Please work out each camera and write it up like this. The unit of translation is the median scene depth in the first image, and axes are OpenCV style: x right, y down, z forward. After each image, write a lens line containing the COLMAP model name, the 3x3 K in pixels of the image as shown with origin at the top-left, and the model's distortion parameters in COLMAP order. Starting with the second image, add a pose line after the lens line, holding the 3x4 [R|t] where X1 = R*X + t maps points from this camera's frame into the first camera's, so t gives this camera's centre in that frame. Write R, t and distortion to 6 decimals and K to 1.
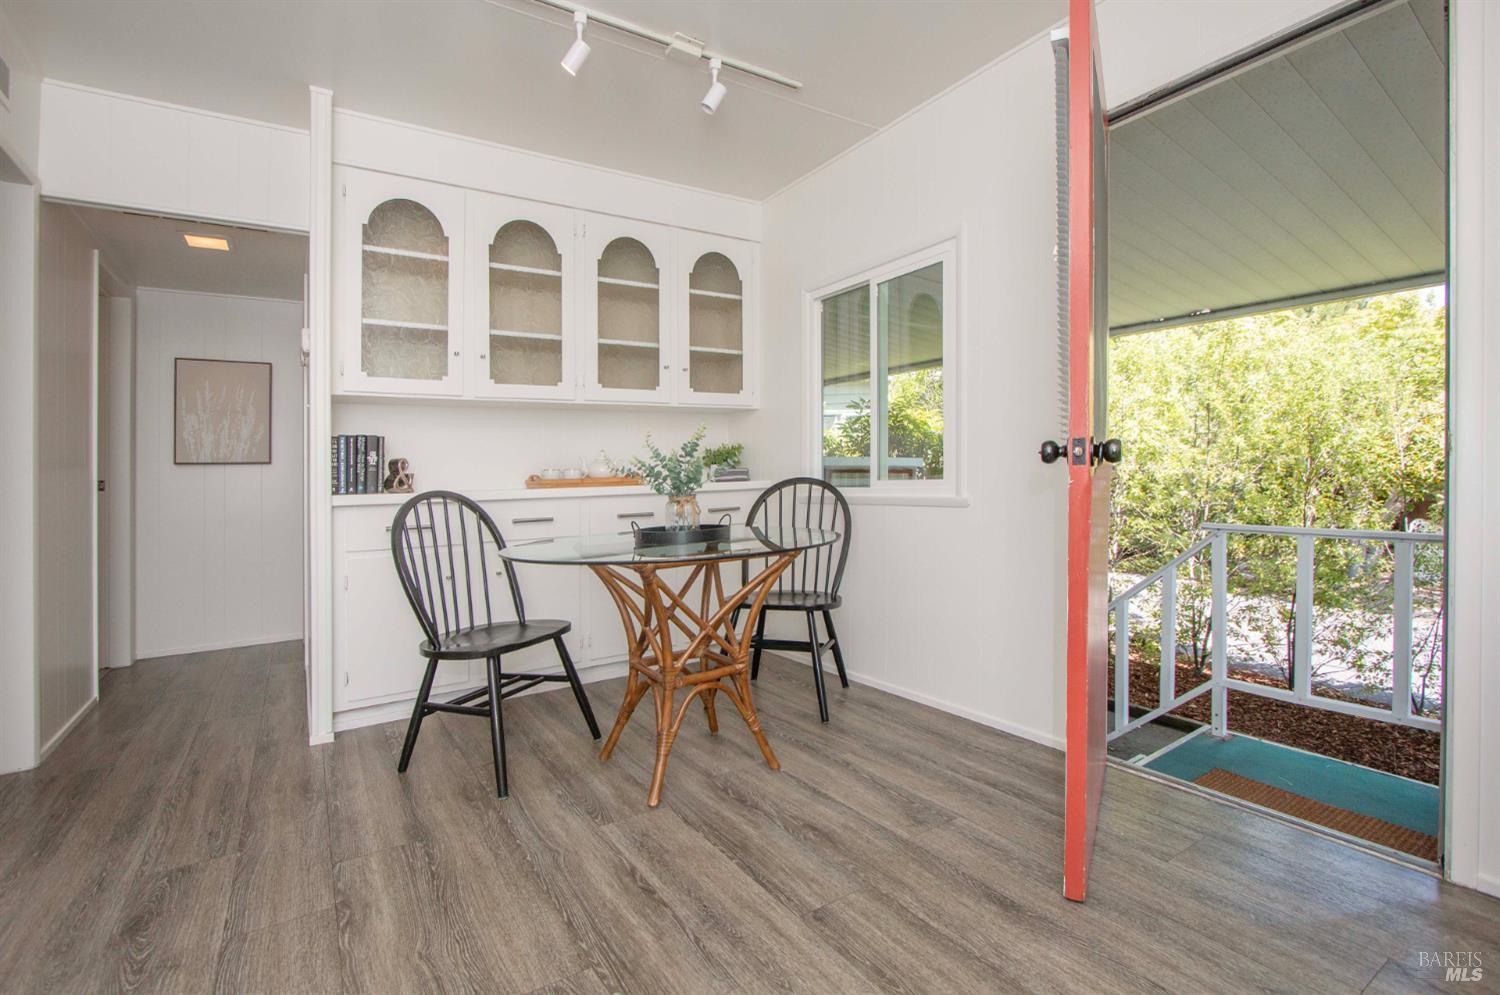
lens RADIAL K [[703.6, 0, 750.0], [0, 703.6, 497.5], [0, 0, 1]] dist [-0.001952, -0.001045]
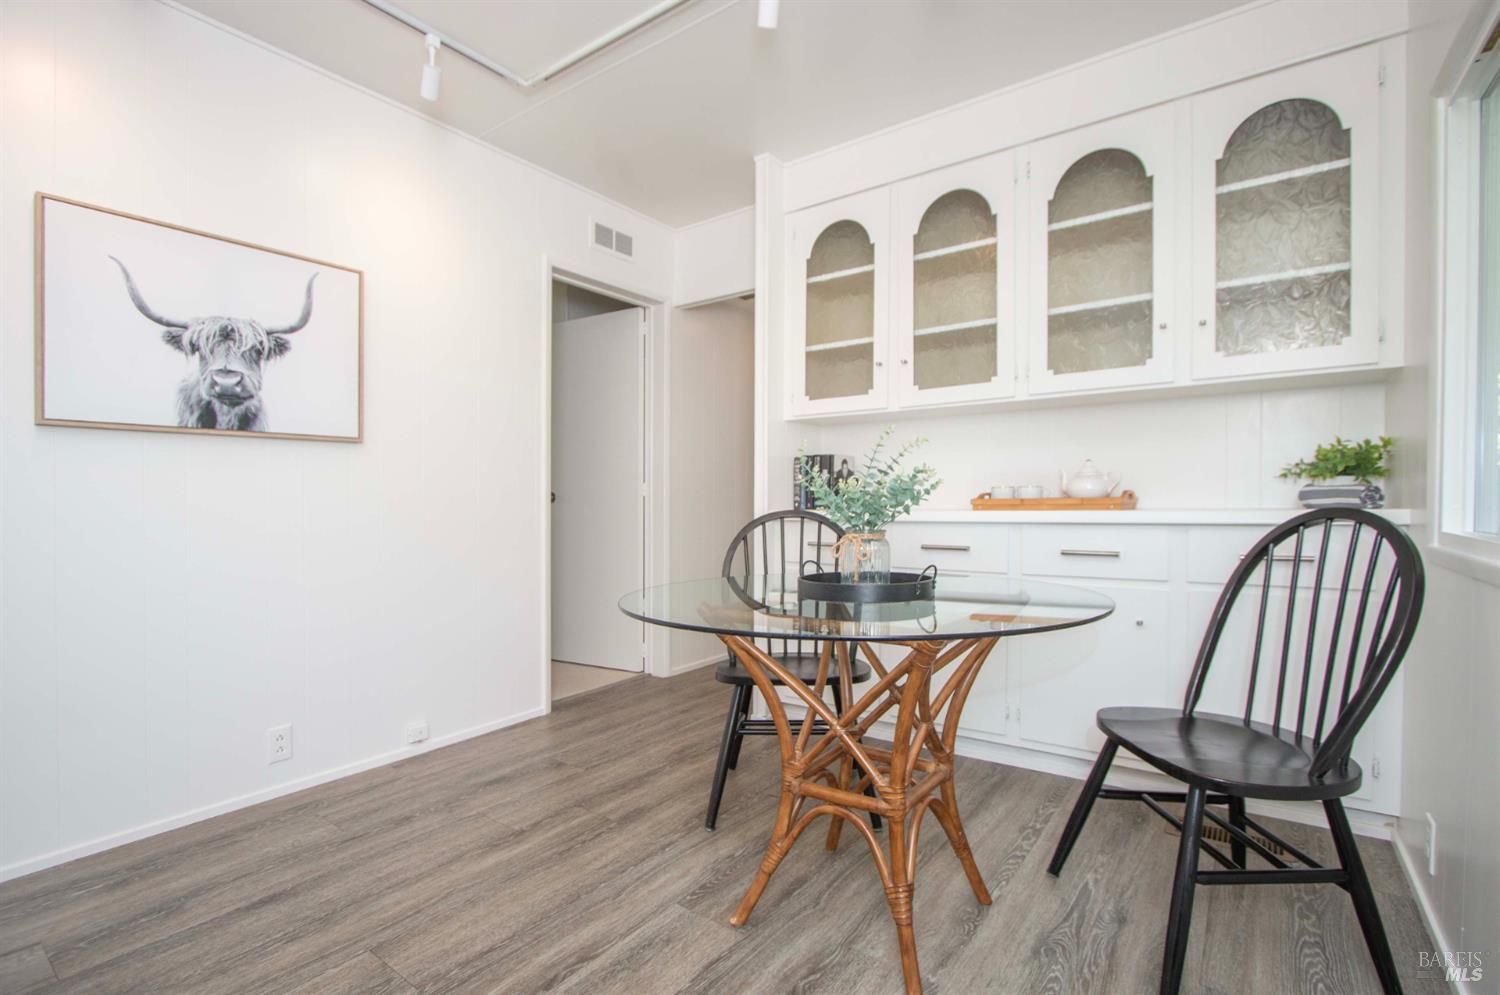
lens RADIAL K [[703.6, 0, 750.0], [0, 703.6, 497.5], [0, 0, 1]] dist [-0.001952, -0.001045]
pose [[0.355053, 0.017718, -0.934678, 0.552999], [-0.036555, 0.999319, 0.005057, -0.032040], [0.934131, 0.032372, 0.355459, 0.688860]]
